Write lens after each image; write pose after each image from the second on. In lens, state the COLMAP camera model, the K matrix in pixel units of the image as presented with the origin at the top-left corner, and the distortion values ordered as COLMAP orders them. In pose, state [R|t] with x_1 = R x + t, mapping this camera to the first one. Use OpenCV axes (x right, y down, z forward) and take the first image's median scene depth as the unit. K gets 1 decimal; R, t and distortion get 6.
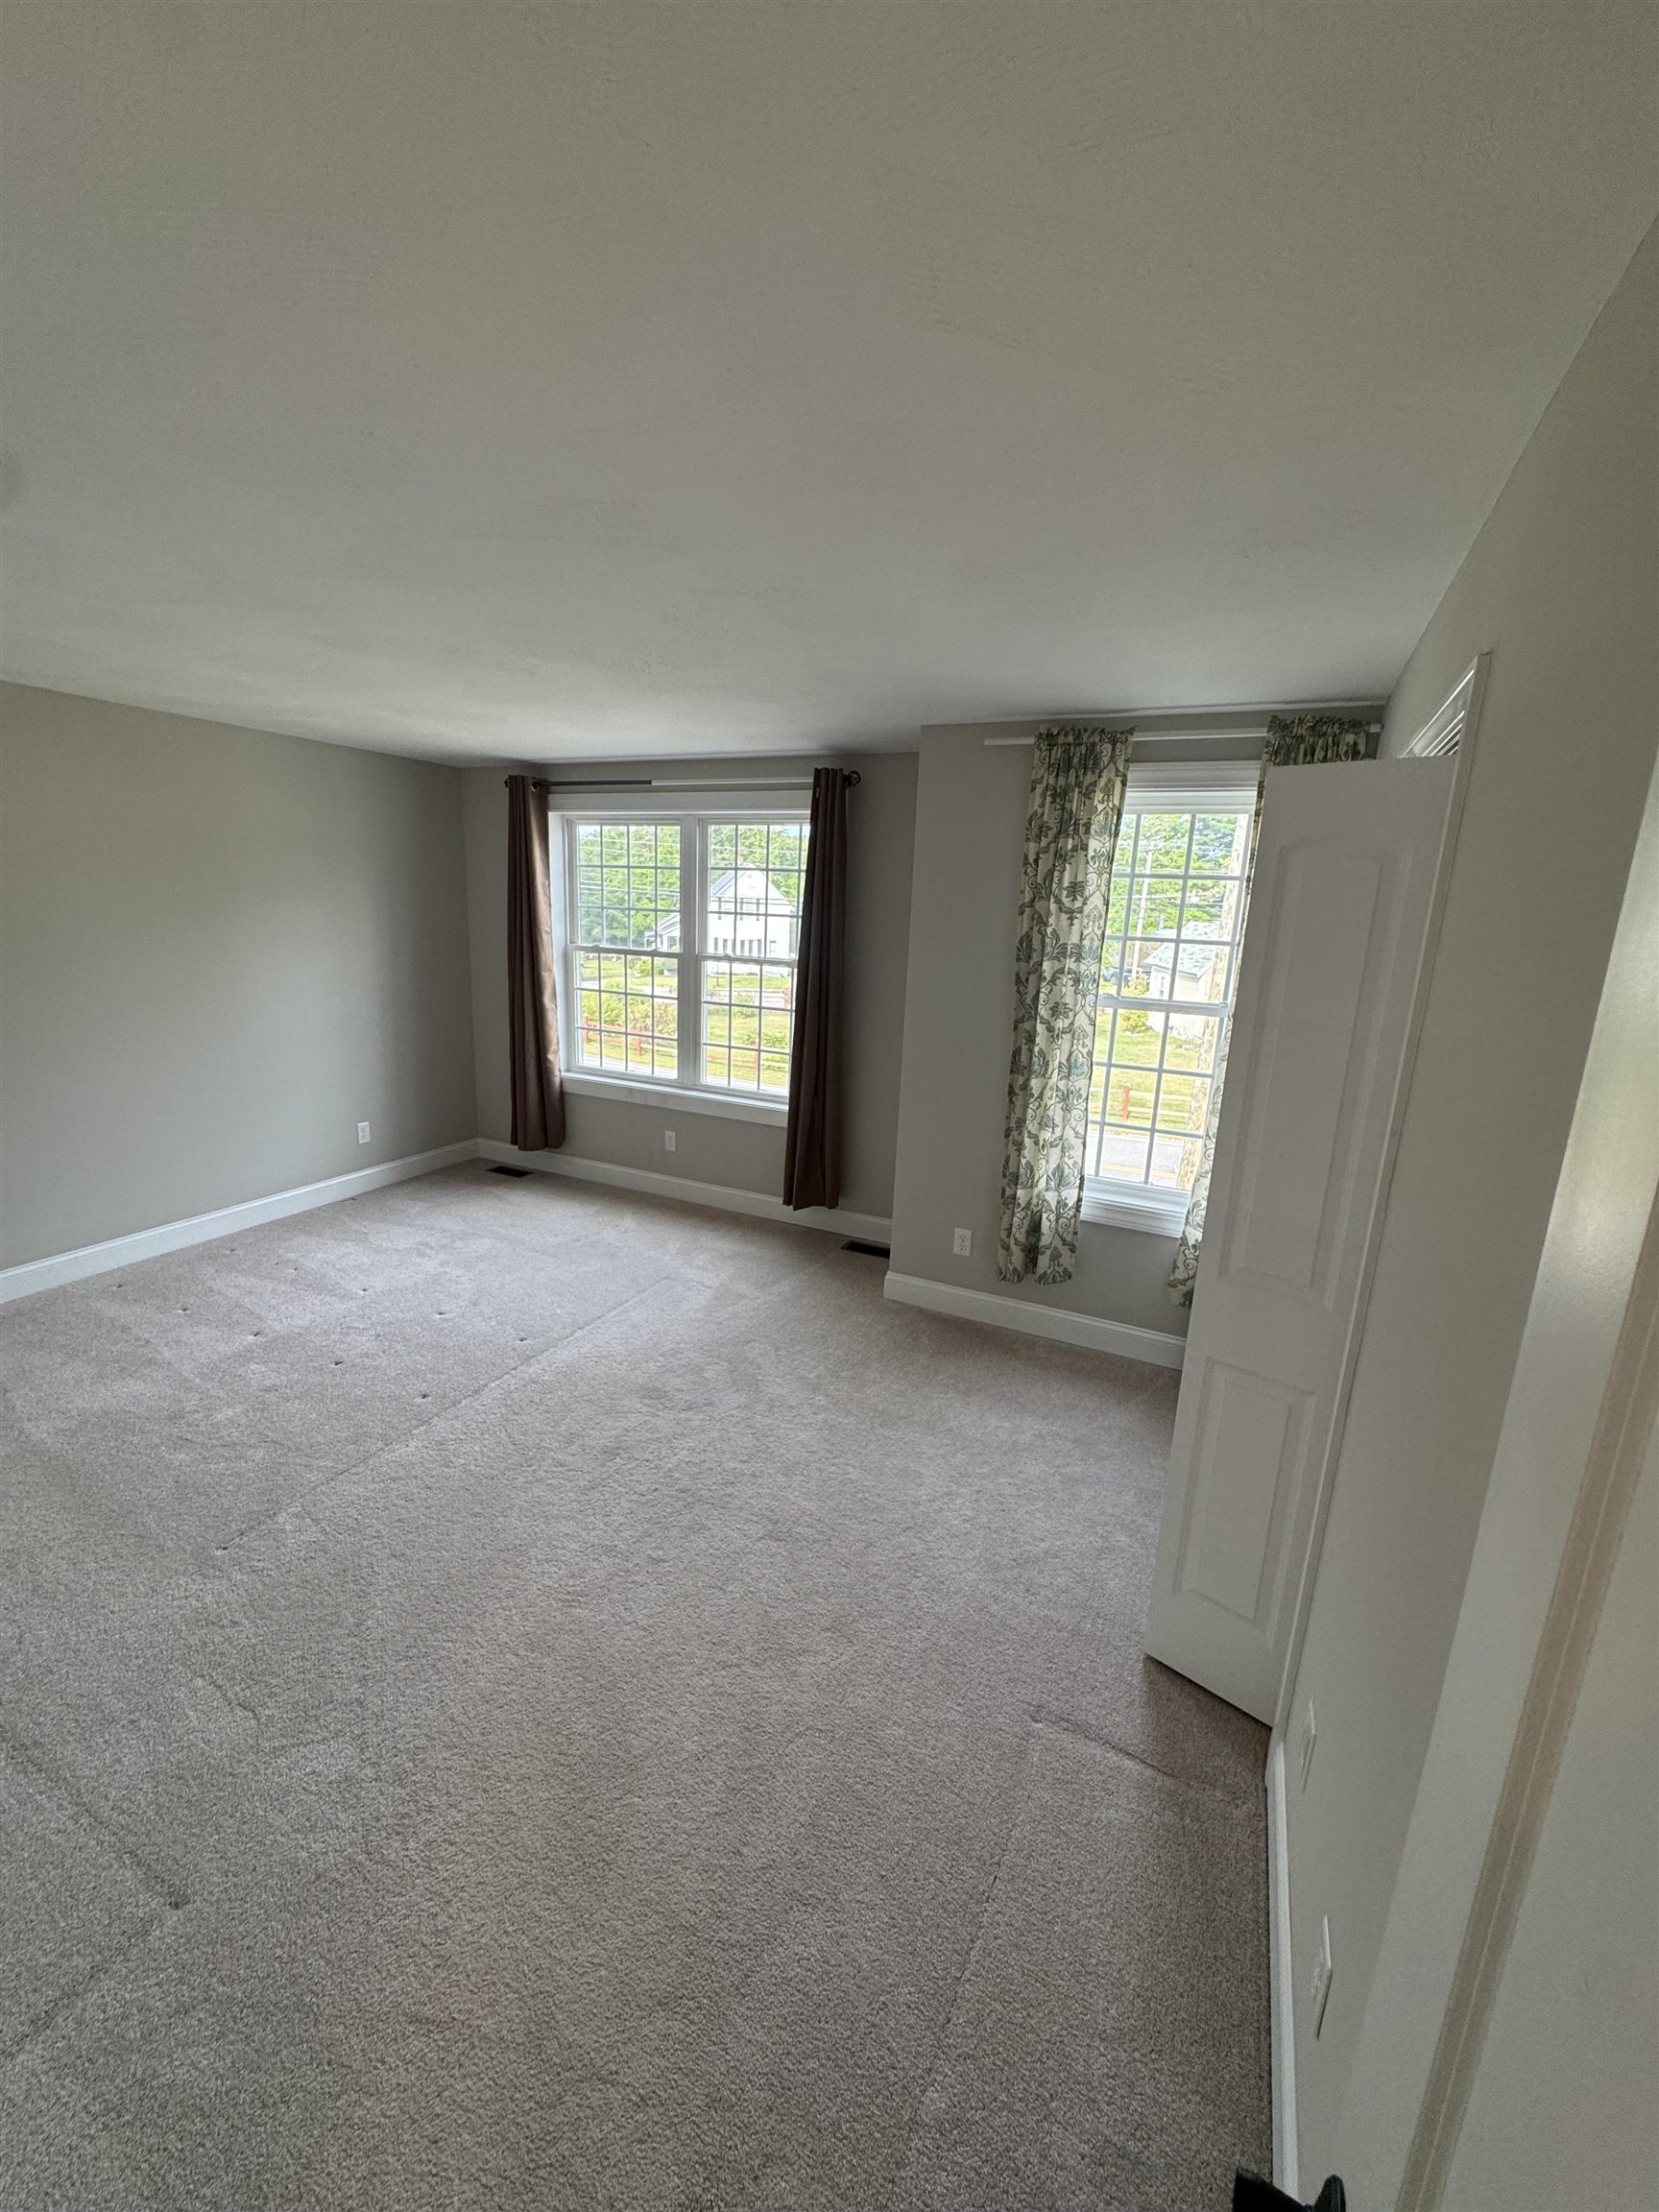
lens RADIAL K [[883.9, 0, 827.0], [0, 883.9, 1114.4], [0, 0, 1]] dist [-0.005069, 0.000982]
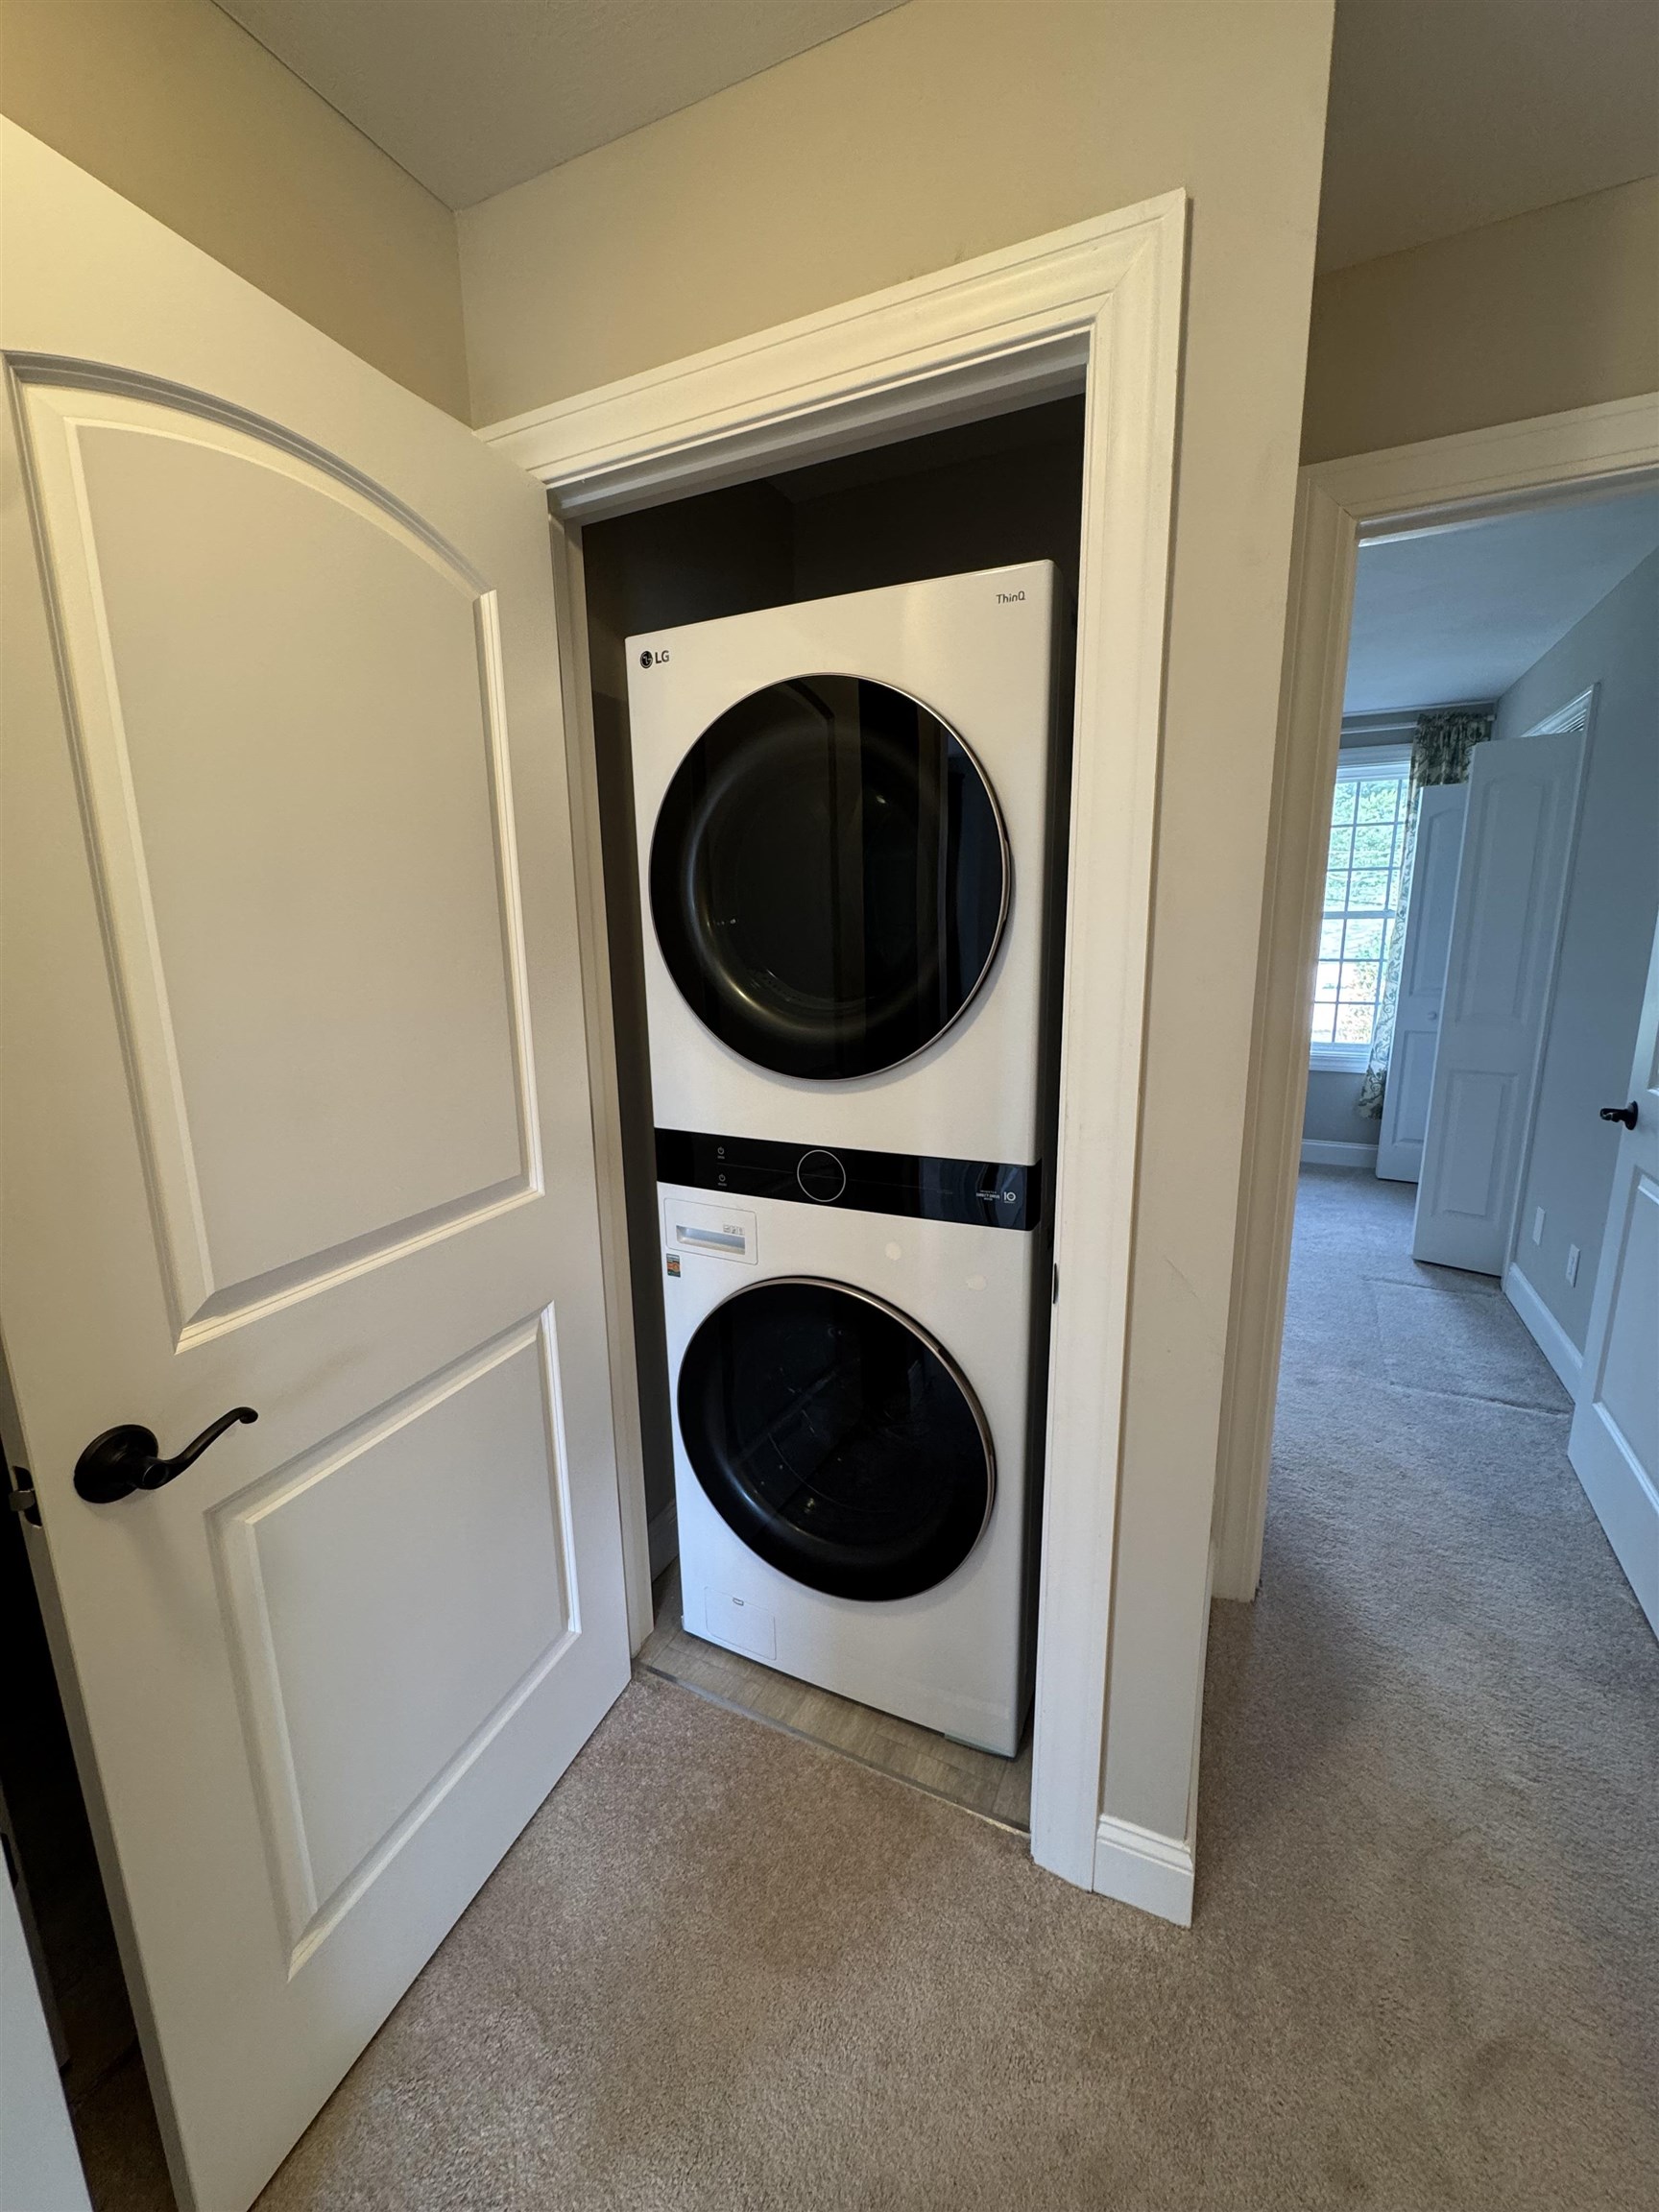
lens RADIAL K [[883.9, 0, 831.3], [0, 883.9, 1103.0], [0, 0, 1]] dist [-0.005069, 0.000982]
pose [[0.998747, -0.047044, -0.017076, -0.533958], [0.046571, 0.998548, -0.027092, 0.222512], [0.018325, 0.026262, 0.999487, -0.544424]]
